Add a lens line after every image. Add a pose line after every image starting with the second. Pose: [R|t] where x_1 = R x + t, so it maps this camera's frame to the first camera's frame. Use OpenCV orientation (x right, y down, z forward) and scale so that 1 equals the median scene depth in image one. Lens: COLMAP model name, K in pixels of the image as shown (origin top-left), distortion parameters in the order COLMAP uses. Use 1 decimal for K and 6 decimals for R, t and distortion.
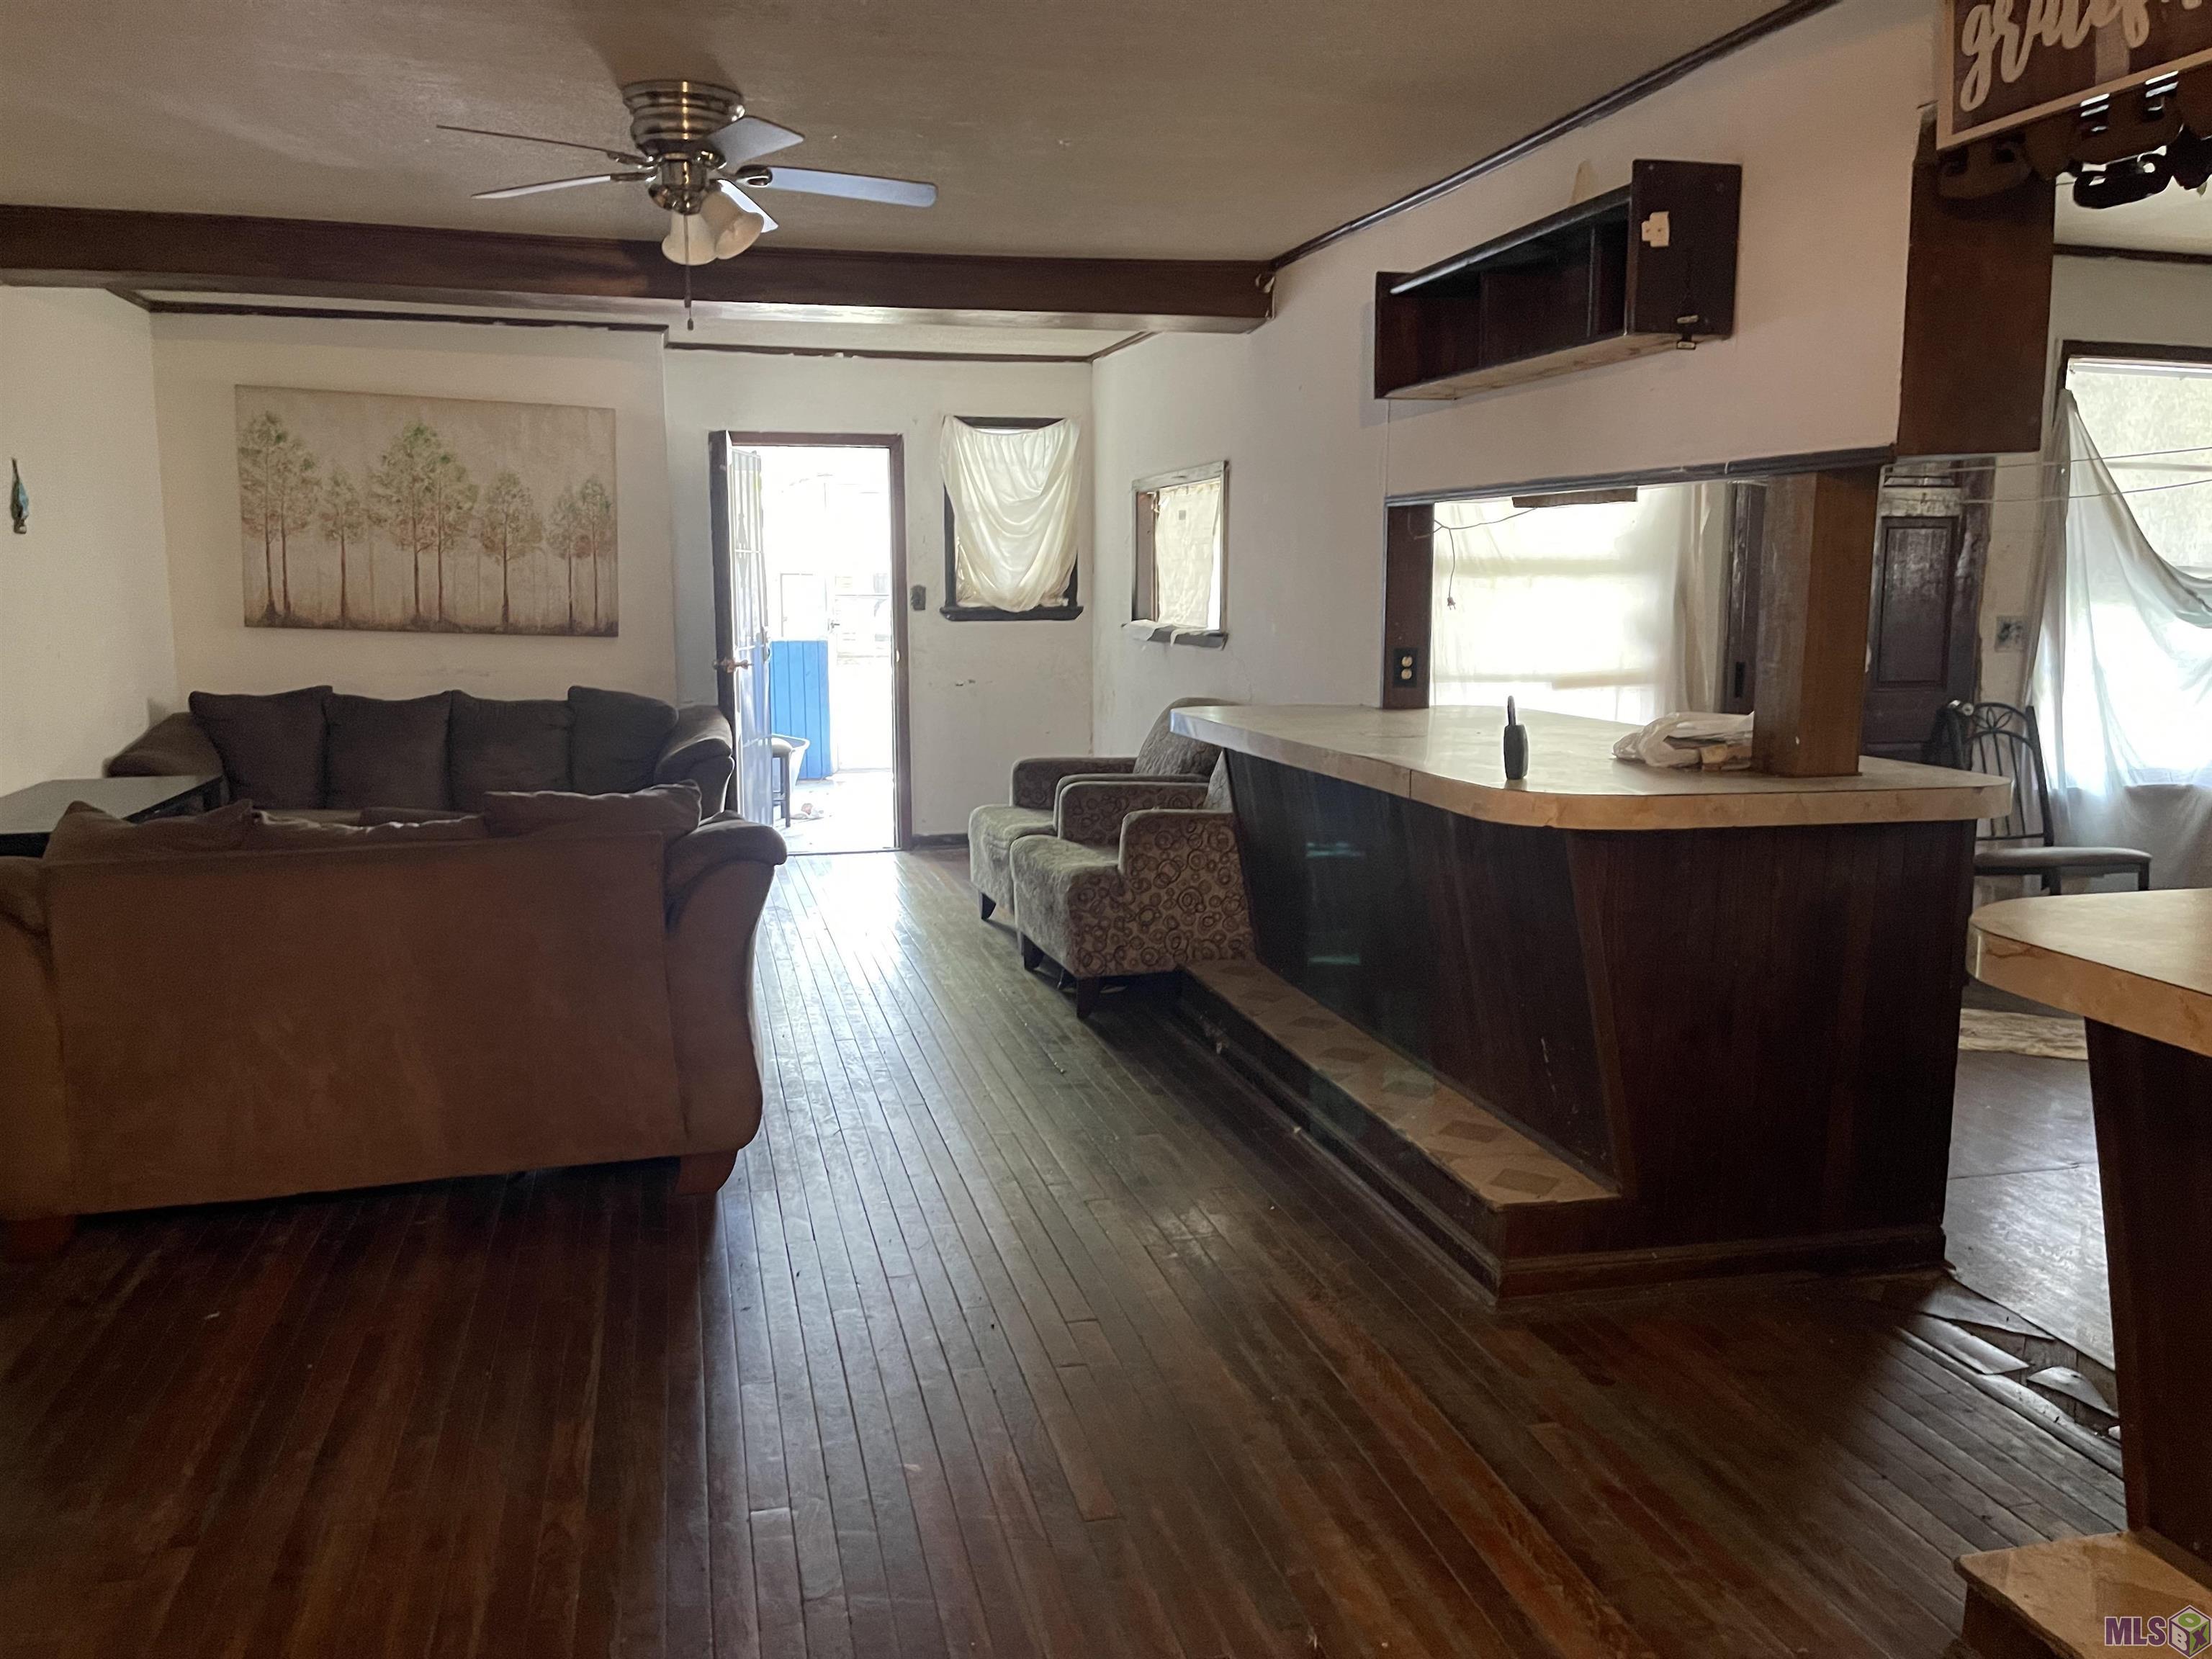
lens RADIAL K [[1676.4, 0, 1096.0], [0, 1676.4, 814.6], [0, 0, 1]] dist [0.084005, -0.118787]
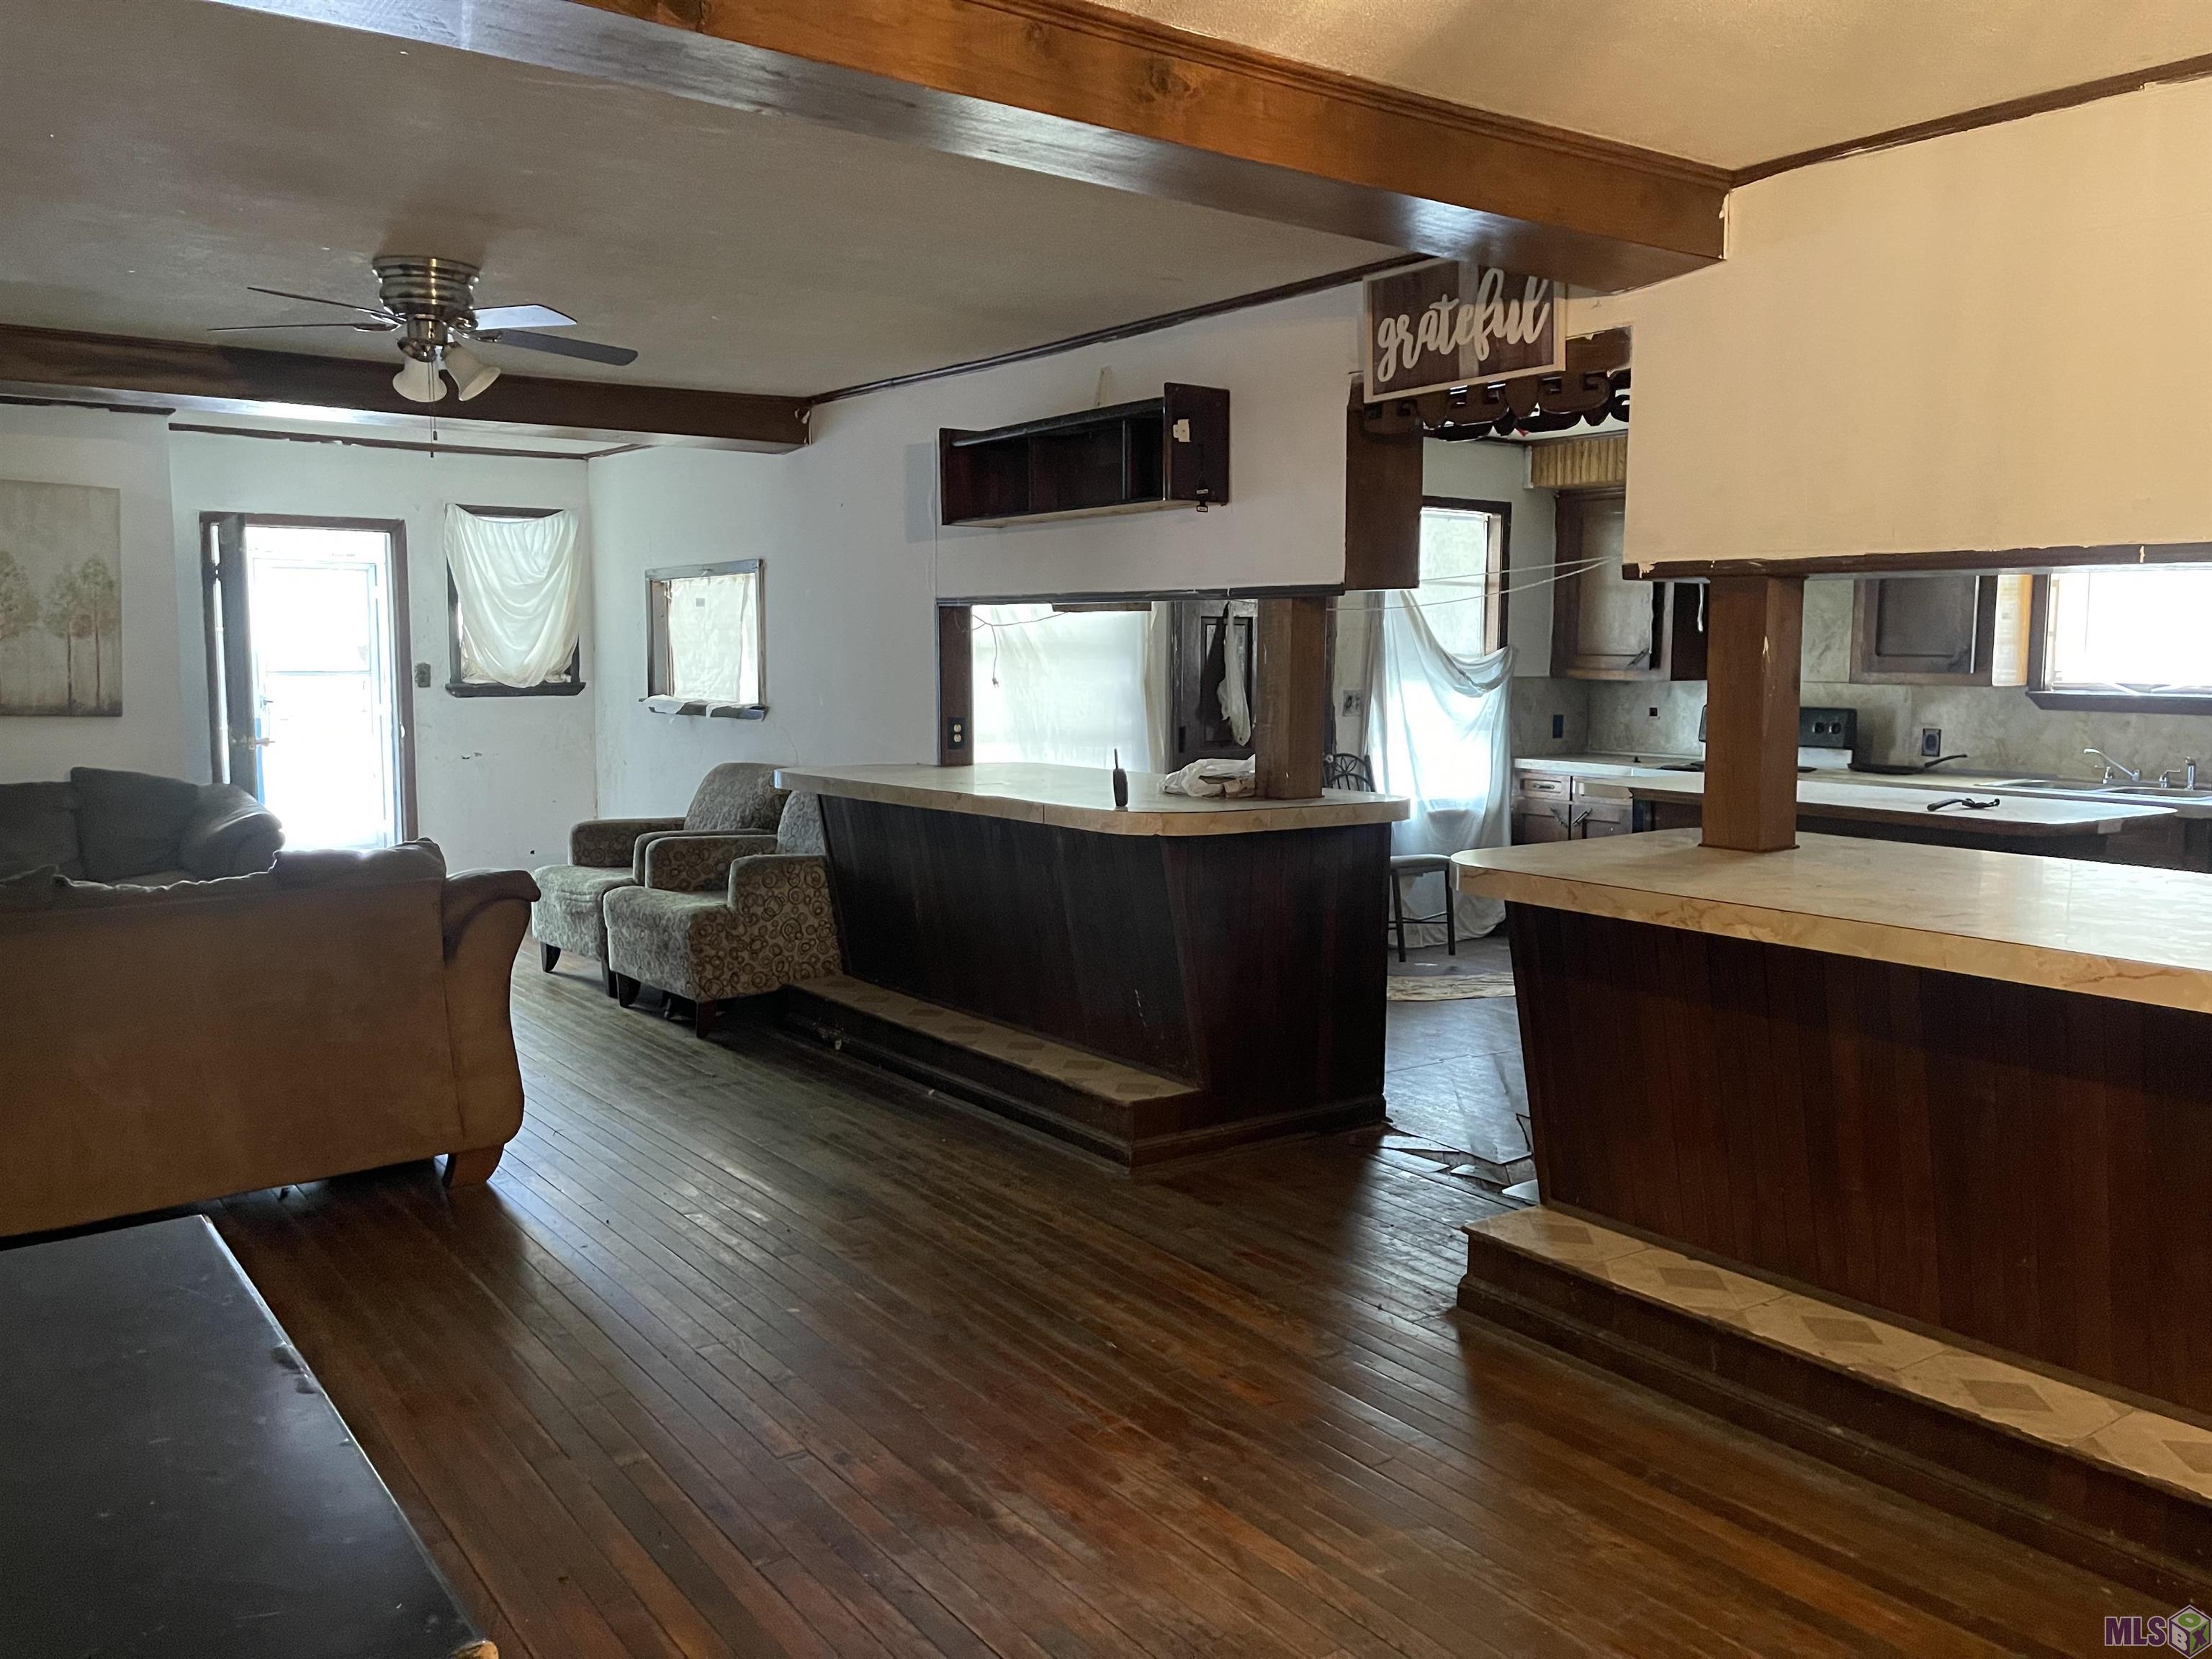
lens RADIAL K [[1674.8, 0, 1106.0], [0, 1674.8, 829.5], [0, 0, 1]] dist [0.024752, -0.004187]
pose [[0.922876, -0.037924, 0.383226, -0.193072], [0.050572, 0.998456, -0.022979, 0.018679], [-0.381763, 0.040588, 0.923369, -0.192530]]
